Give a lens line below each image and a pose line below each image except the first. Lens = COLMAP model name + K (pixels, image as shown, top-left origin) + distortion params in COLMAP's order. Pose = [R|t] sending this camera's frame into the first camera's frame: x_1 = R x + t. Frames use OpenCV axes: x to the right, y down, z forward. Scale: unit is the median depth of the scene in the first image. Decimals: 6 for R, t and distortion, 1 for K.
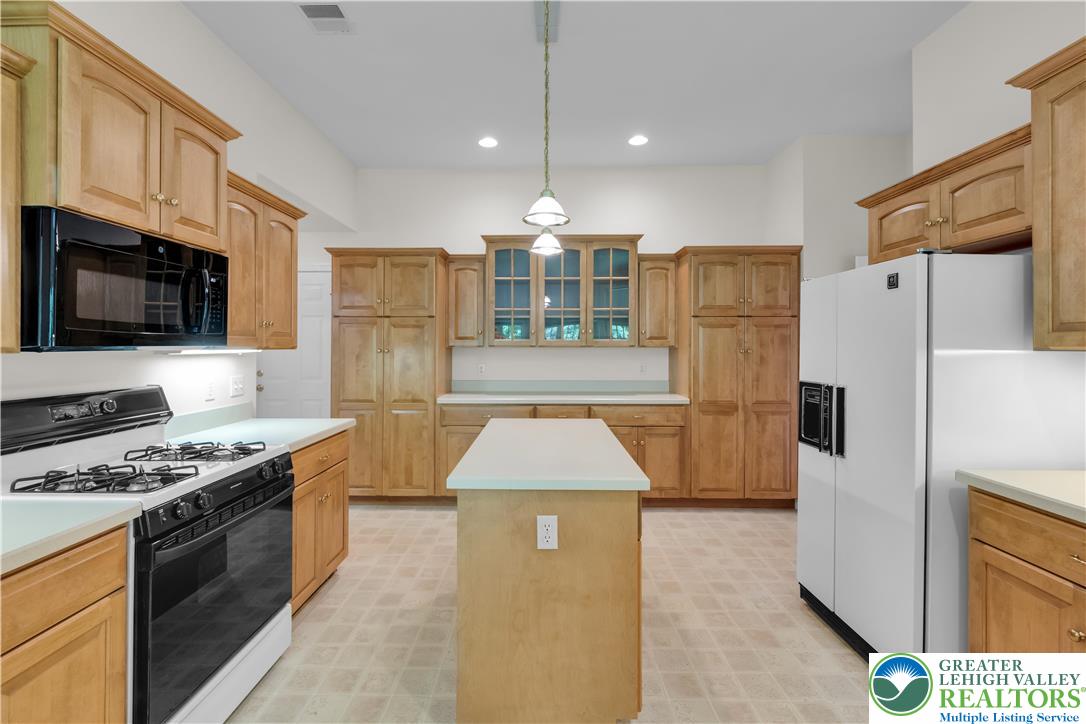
lens RADIAL K [[480.7, 0, 531.3], [0, 480.7, 343.6], [0, 0, 1]] dist [0.000586, -0.000515]
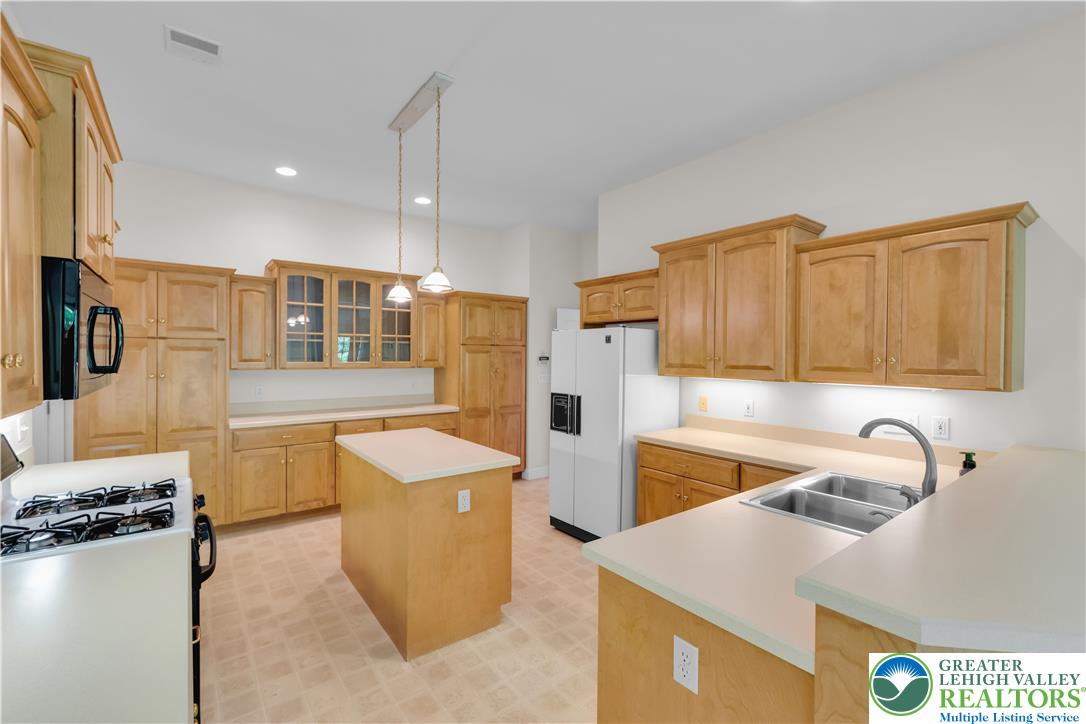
lens RADIAL K [[466.8, 0, 543.0], [0, 466.8, 362.0], [0, 0, 1]] dist [-0.002989, -0.000685]
pose [[0.774660, -0.003377, 0.632369, -0.299603], [-0.010562, 0.999777, 0.018278, -0.034784], [-0.632290, -0.020838, 0.774451, -0.129246]]
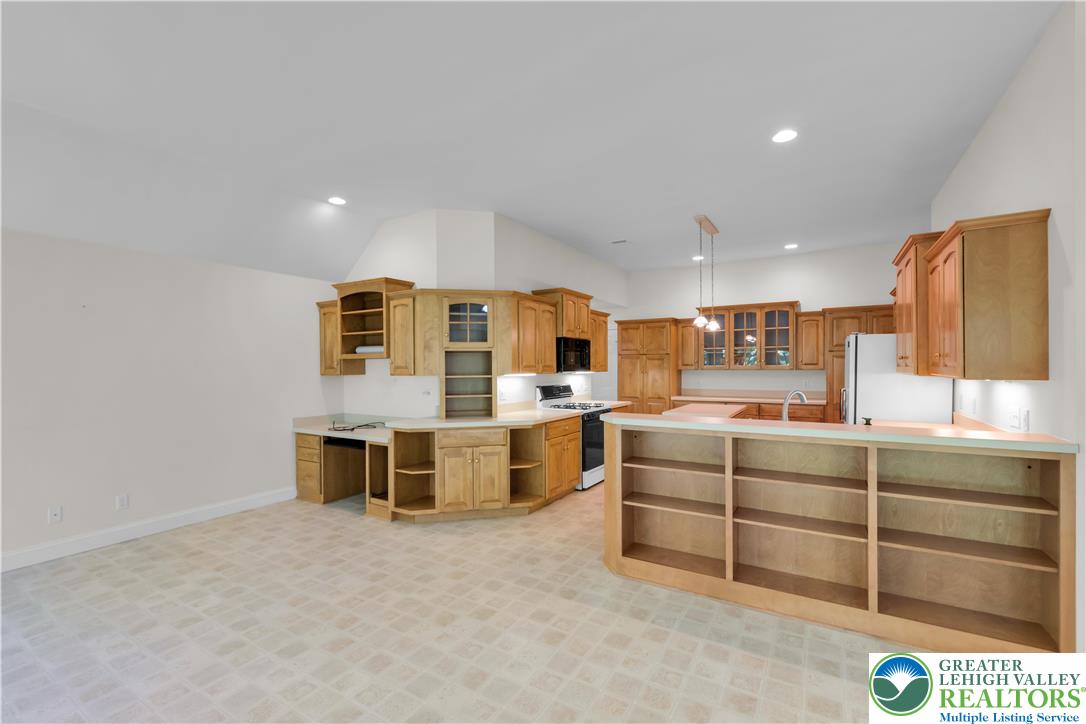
lens RADIAL K [[466.8, 0, 543.0], [0, 466.8, 362.0], [0, 0, 1]] dist [-0.002989, -0.000685]
pose [[0.871089, -0.008501, -0.491051, 0.268554], [0.006187, 0.999961, -0.006336, -0.016122], [0.491086, 0.002481, 0.871108, -0.848638]]
